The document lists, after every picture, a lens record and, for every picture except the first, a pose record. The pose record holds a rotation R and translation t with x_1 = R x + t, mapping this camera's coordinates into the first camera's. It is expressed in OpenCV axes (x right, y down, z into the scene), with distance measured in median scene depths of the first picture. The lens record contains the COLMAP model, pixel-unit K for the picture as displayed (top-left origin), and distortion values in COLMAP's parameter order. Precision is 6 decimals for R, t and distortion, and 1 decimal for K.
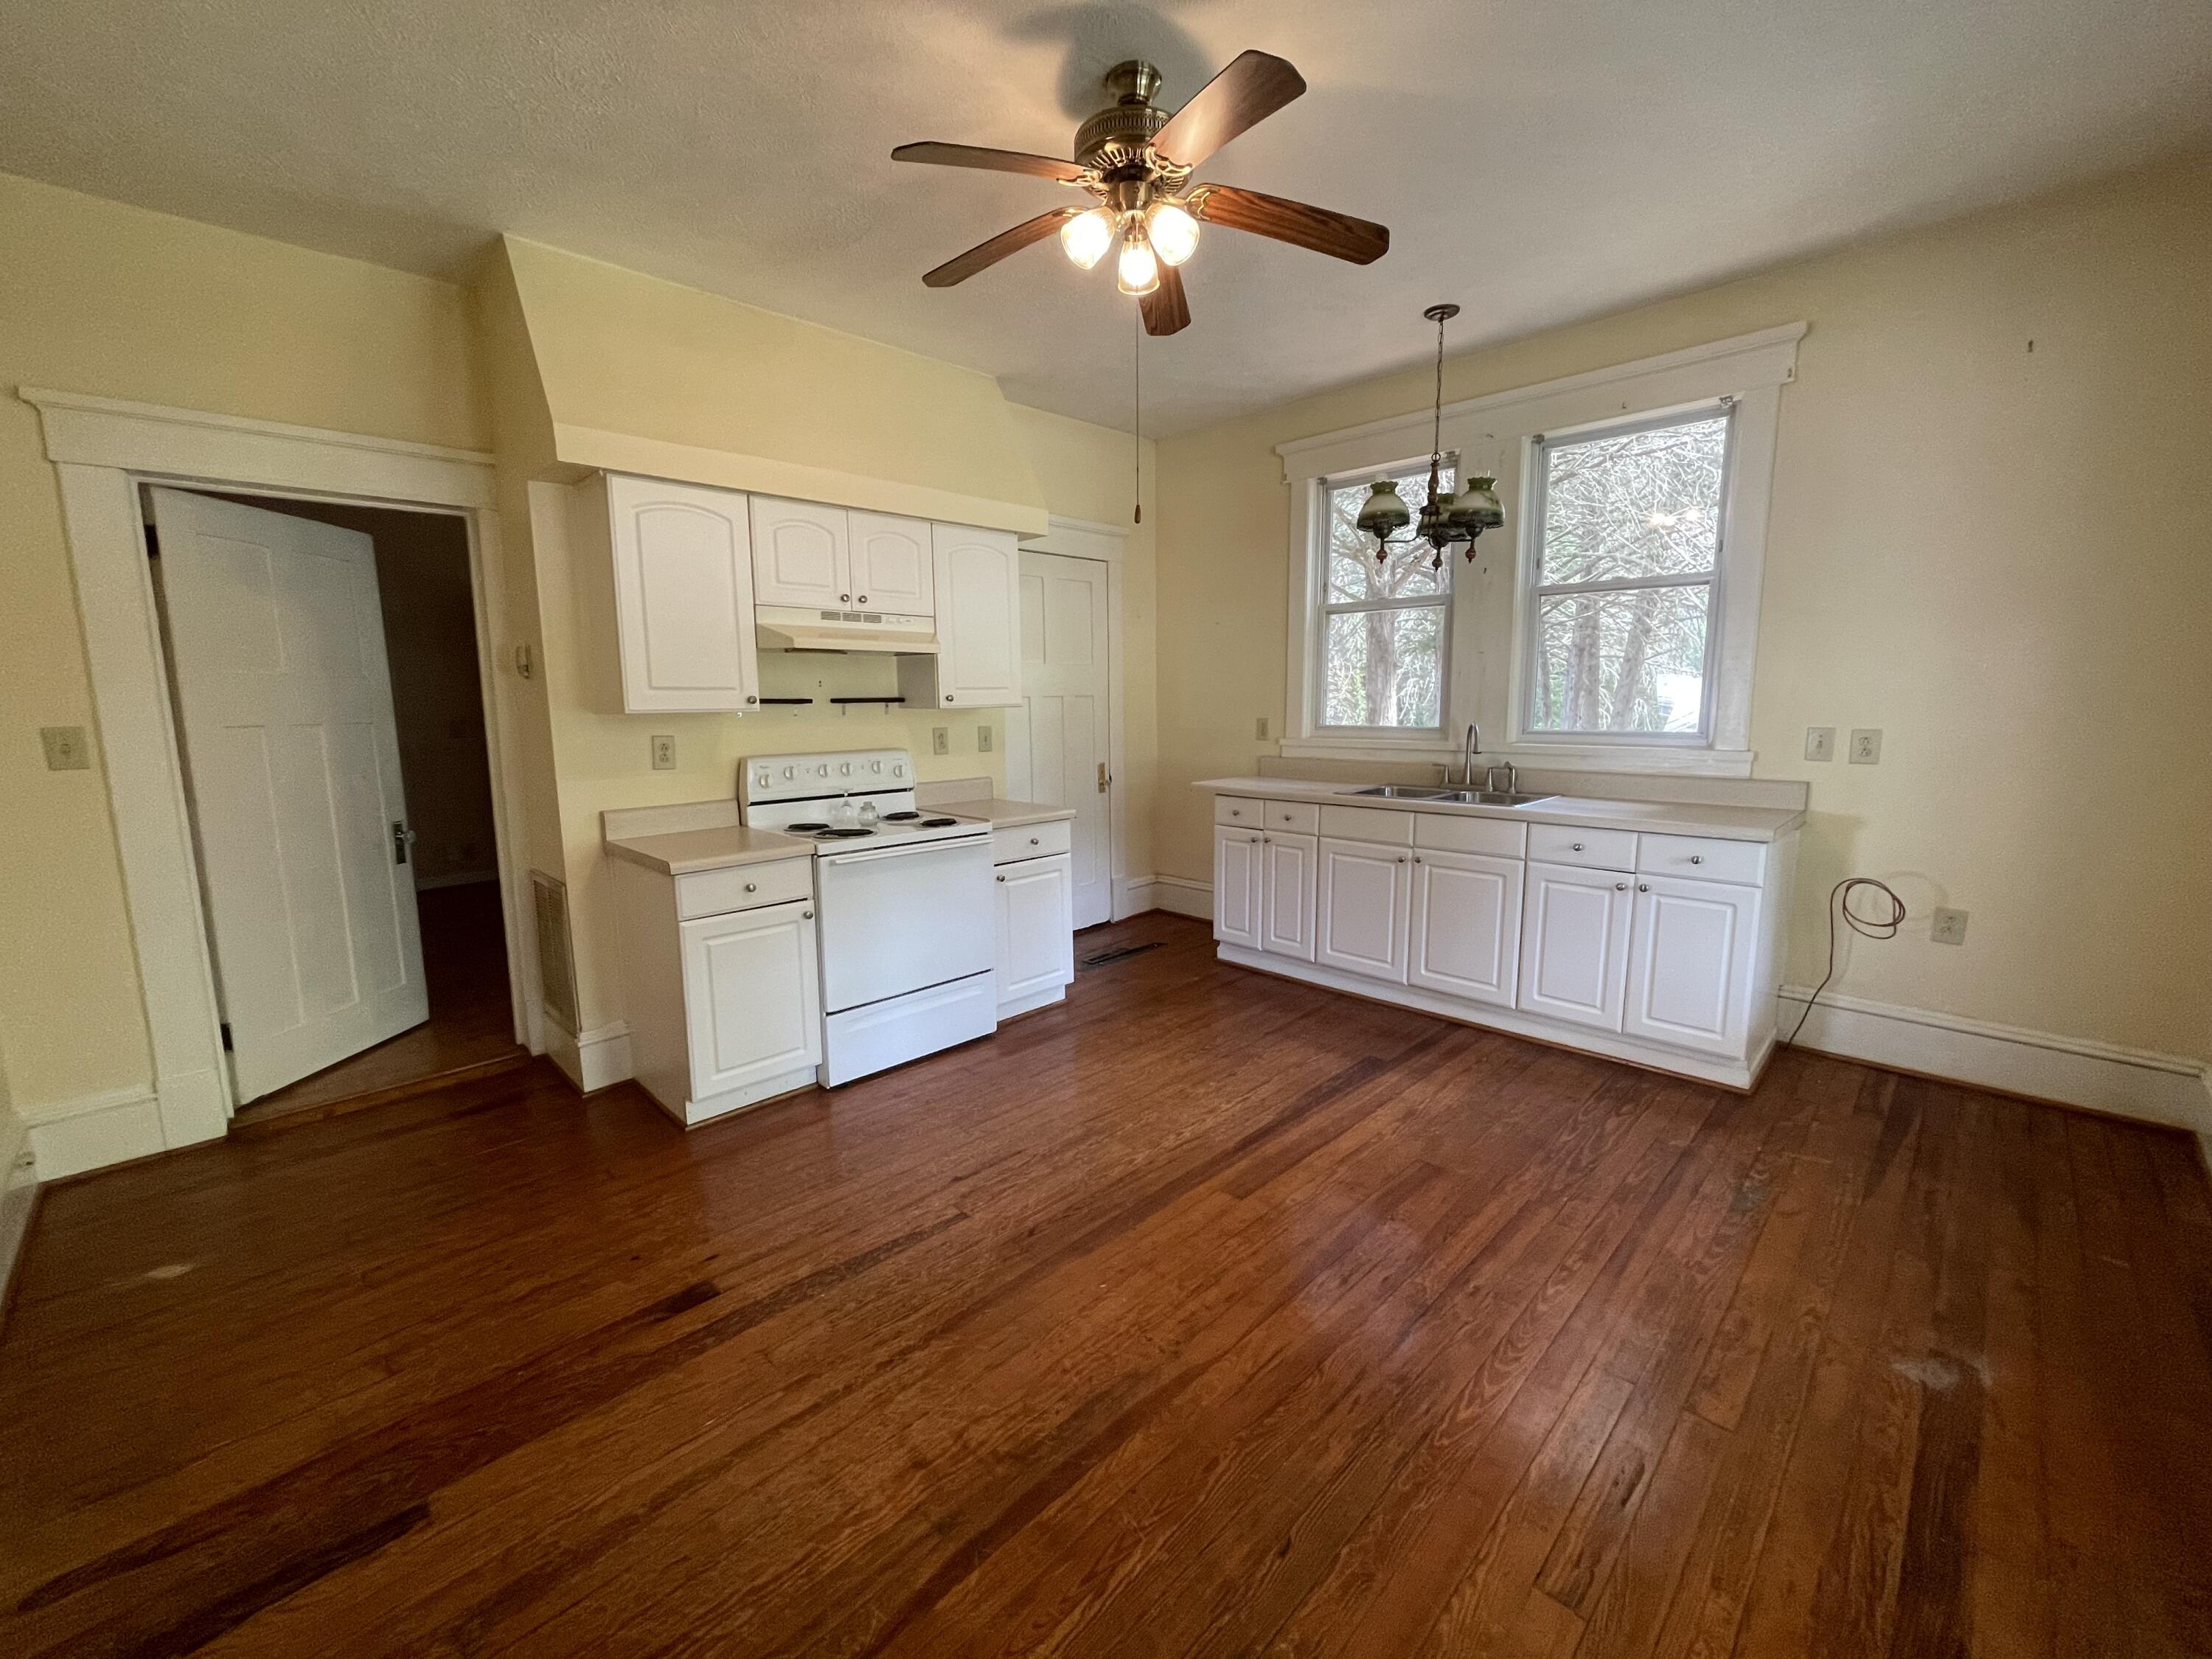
lens RADIAL K [[894.3, 0, 1106.0], [0, 894.3, 829.5], [0, 0, 1]] dist [0.013487, -0.000021]
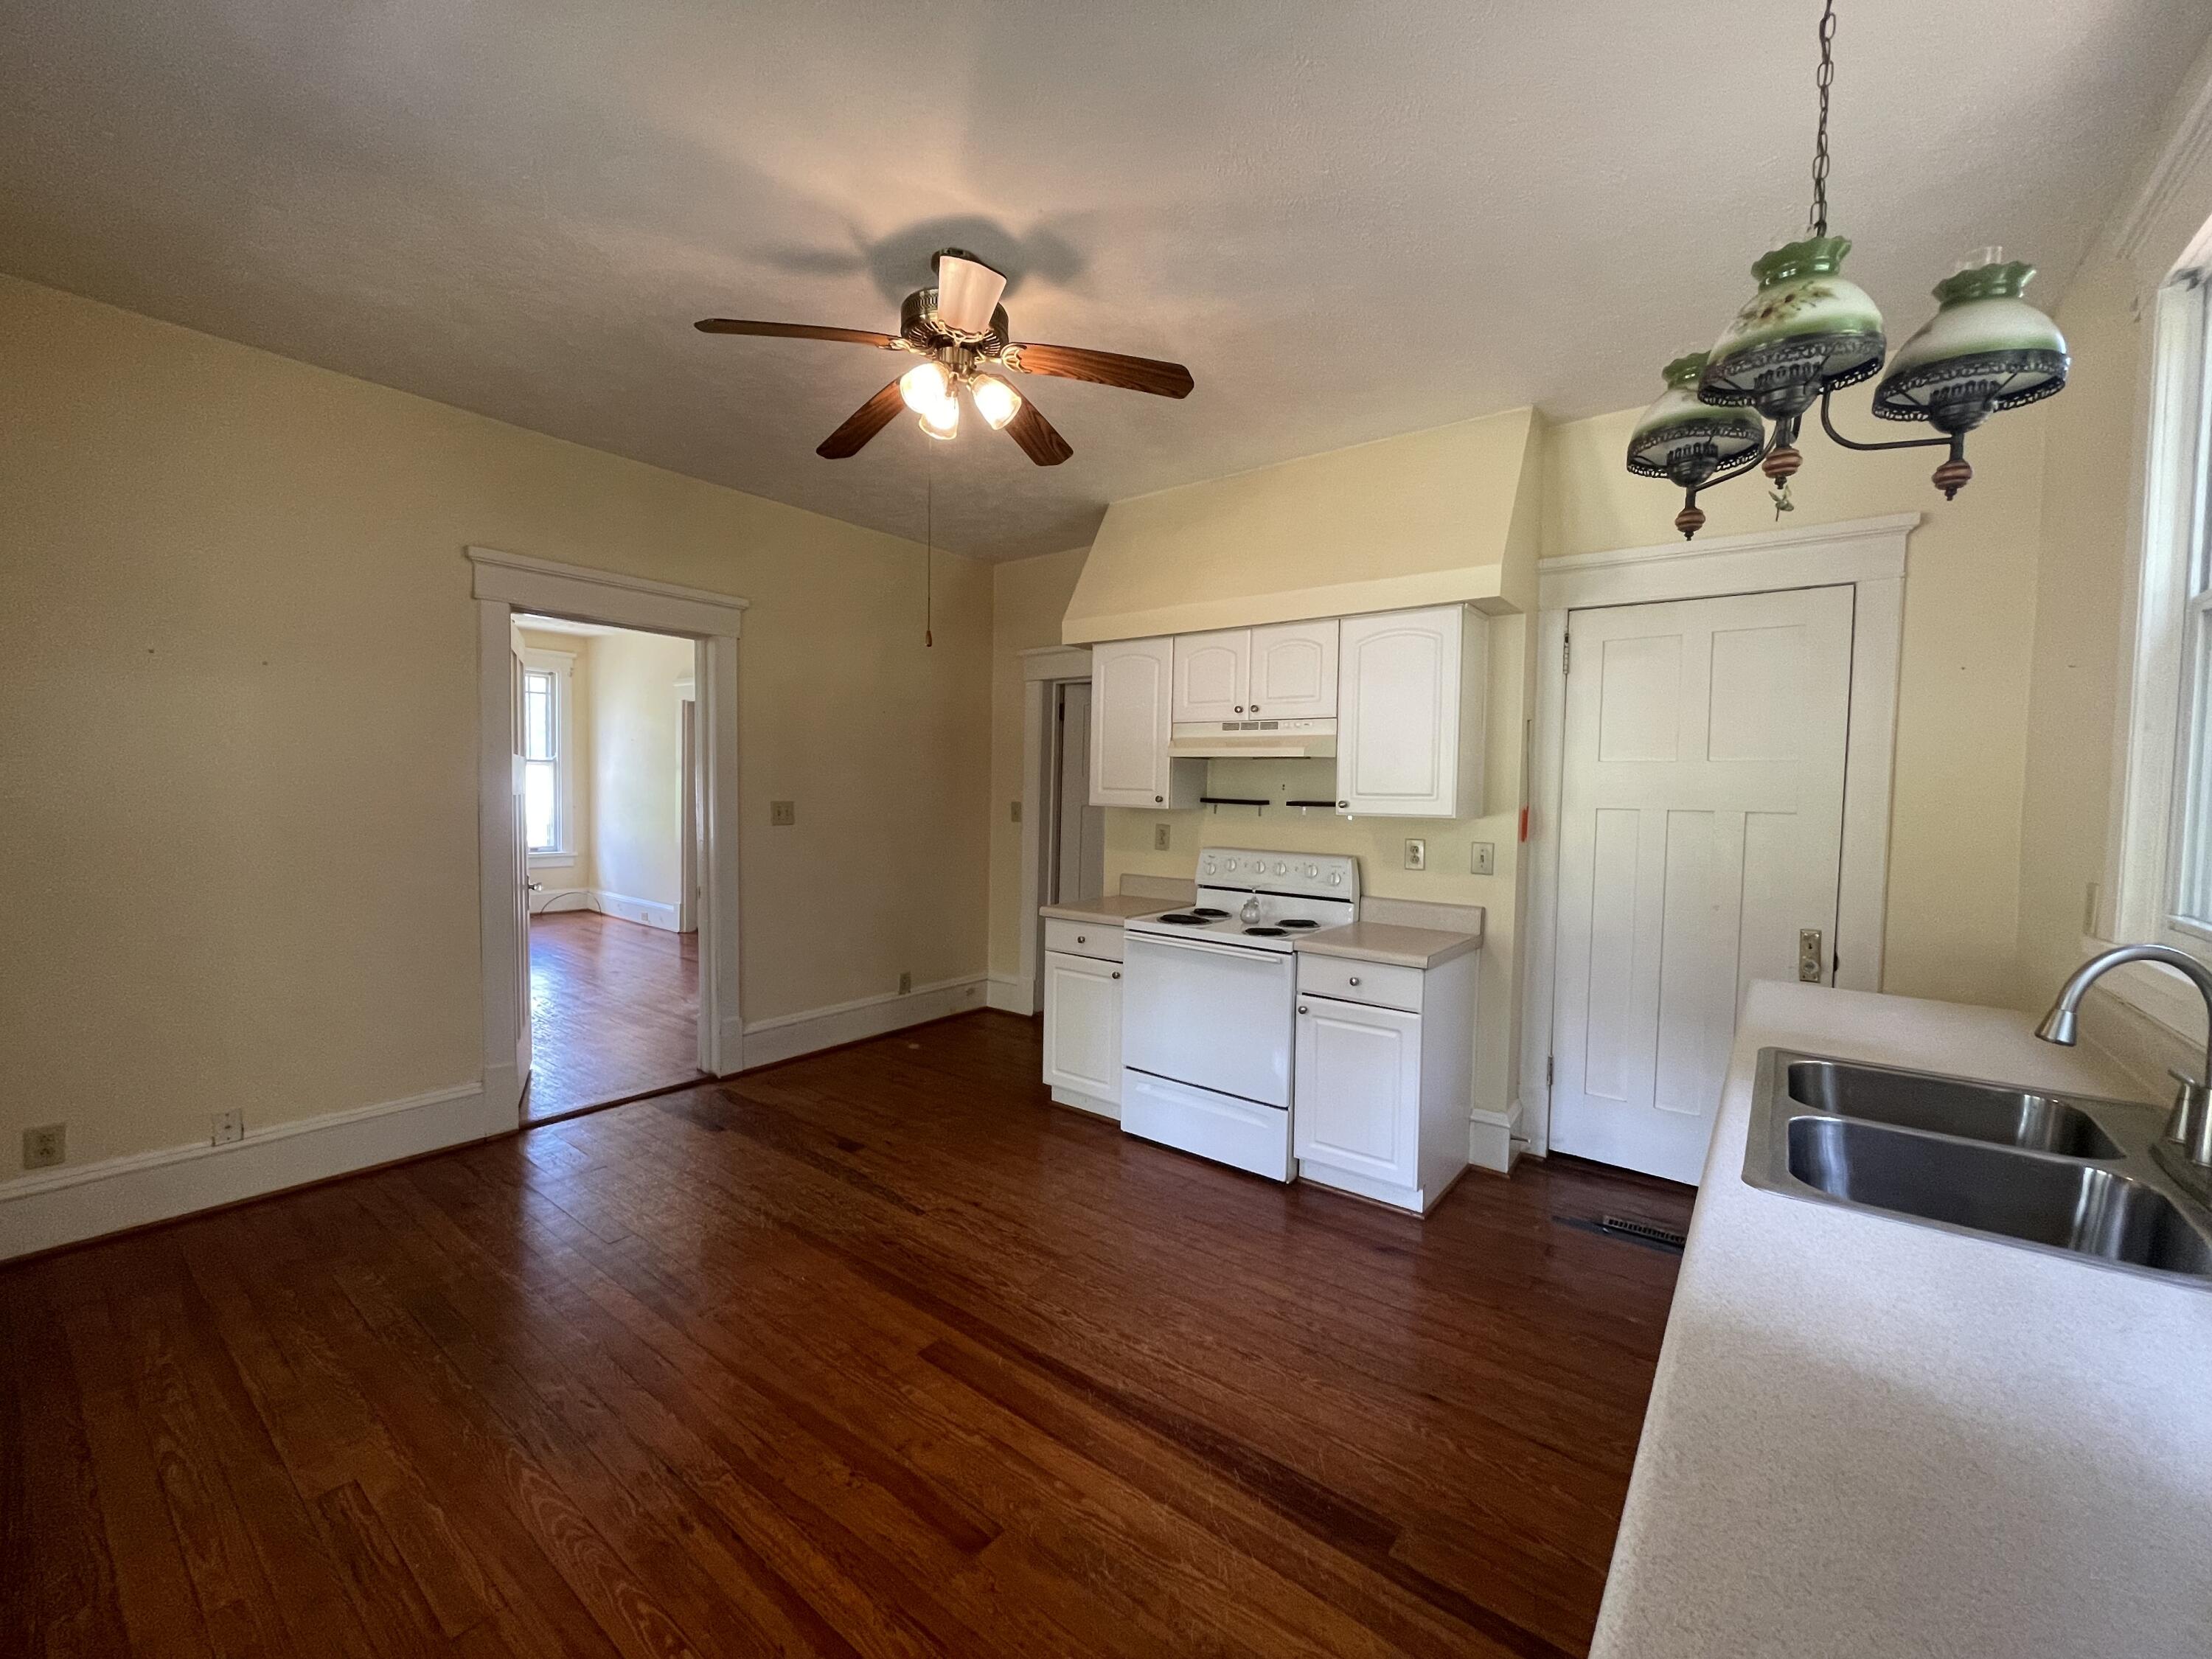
lens RADIAL K [[894.3, 0, 1106.0], [0, 894.3, 829.5], [0, 0, 1]] dist [0.013487, -0.000021]
pose [[0.131553, 0.061403, -0.989406, 0.806904], [-0.169174, 0.984829, 0.038625, -0.136450], [0.976767, 0.162301, 0.139945, 0.752203]]
